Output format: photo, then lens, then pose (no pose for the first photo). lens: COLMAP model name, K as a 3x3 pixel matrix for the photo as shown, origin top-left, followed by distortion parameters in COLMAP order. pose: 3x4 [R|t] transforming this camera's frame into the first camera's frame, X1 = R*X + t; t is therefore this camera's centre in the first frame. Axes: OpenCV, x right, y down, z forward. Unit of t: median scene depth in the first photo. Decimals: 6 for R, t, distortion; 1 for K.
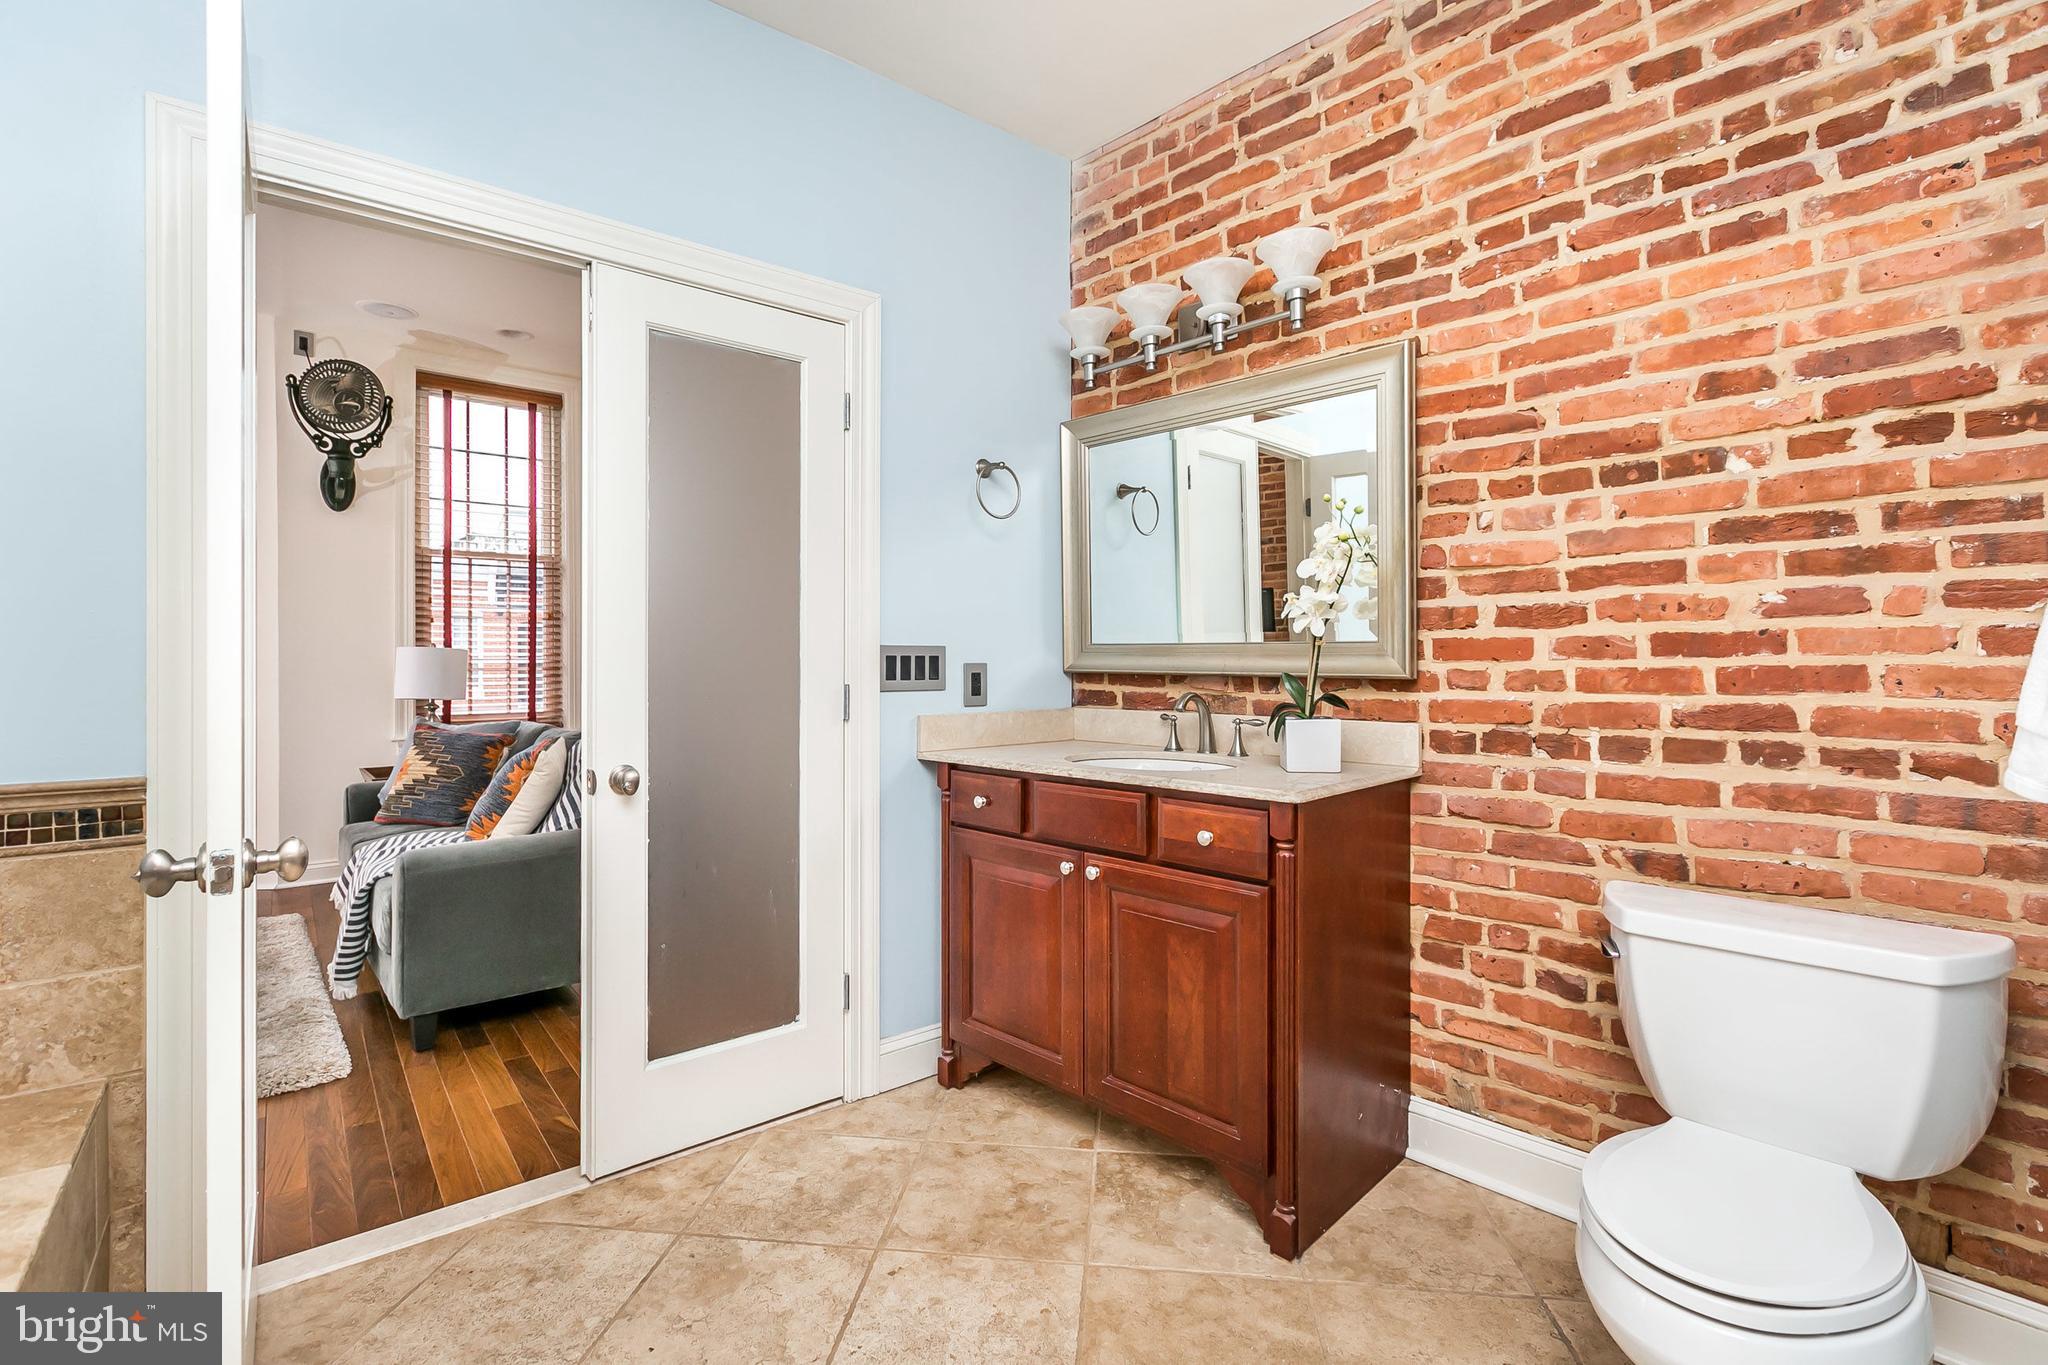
lens RADIAL K [[927.4, 0, 1027.5], [0, 927.4, 665.0], [0, 0, 1]] dist [0.003288, 0.001253]
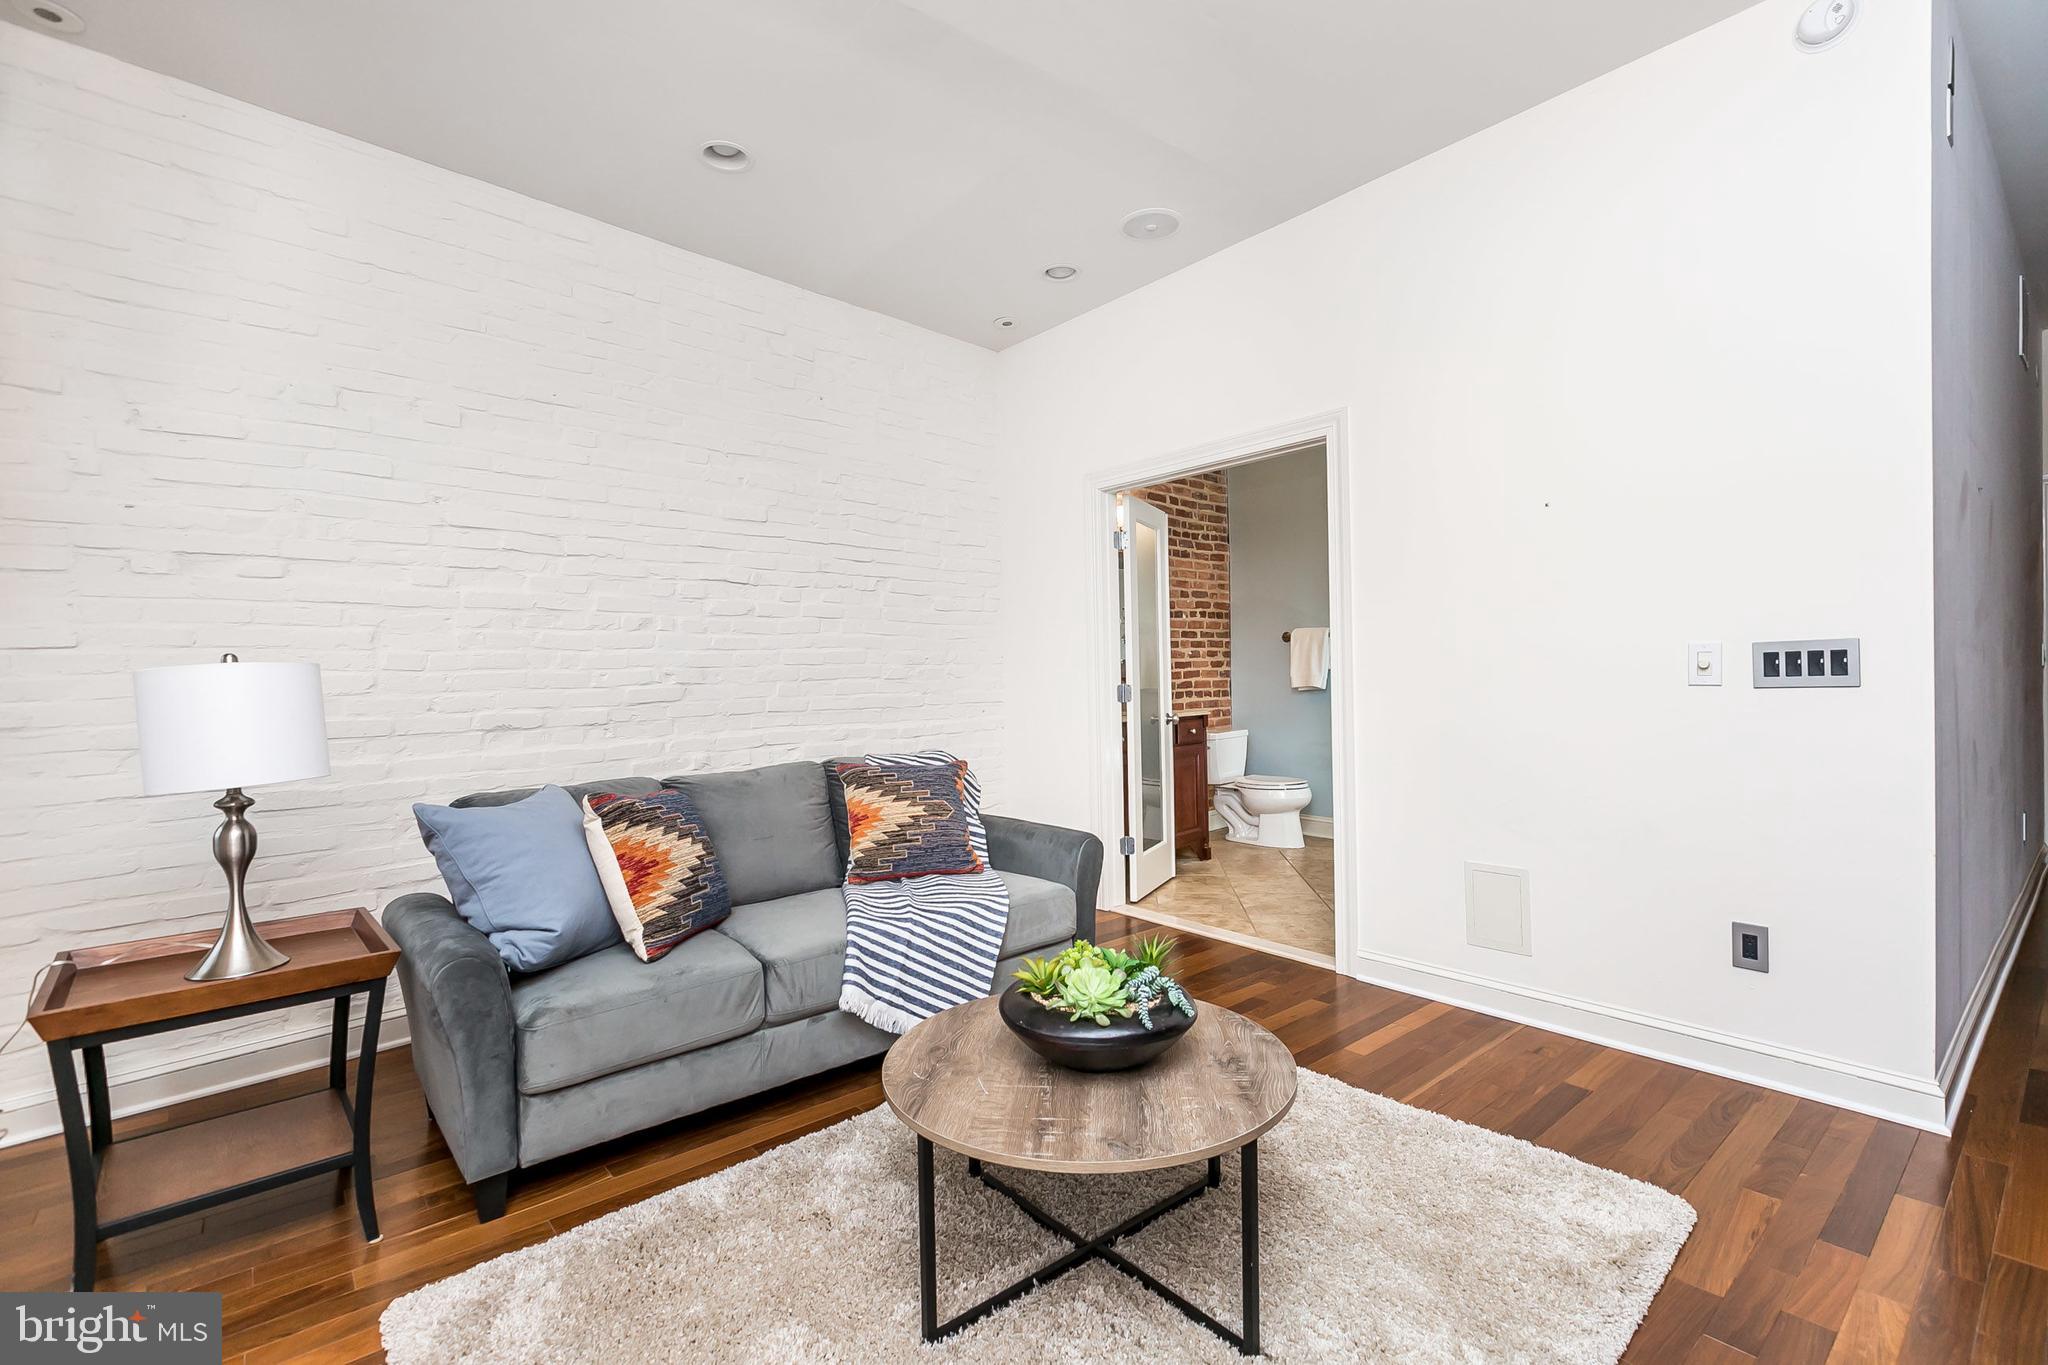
lens RADIAL K [[927.4, 0, 1027.4], [0, 927.4, 682.0], [0, 0, 1]] dist [0.003288, 0.001253]
pose [[-0.024647, -0.014989, 0.999584, -3.026442], [0.025958, 0.999541, 0.015628, -0.030350], [-0.999359, 0.026332, -0.024247, 1.788332]]
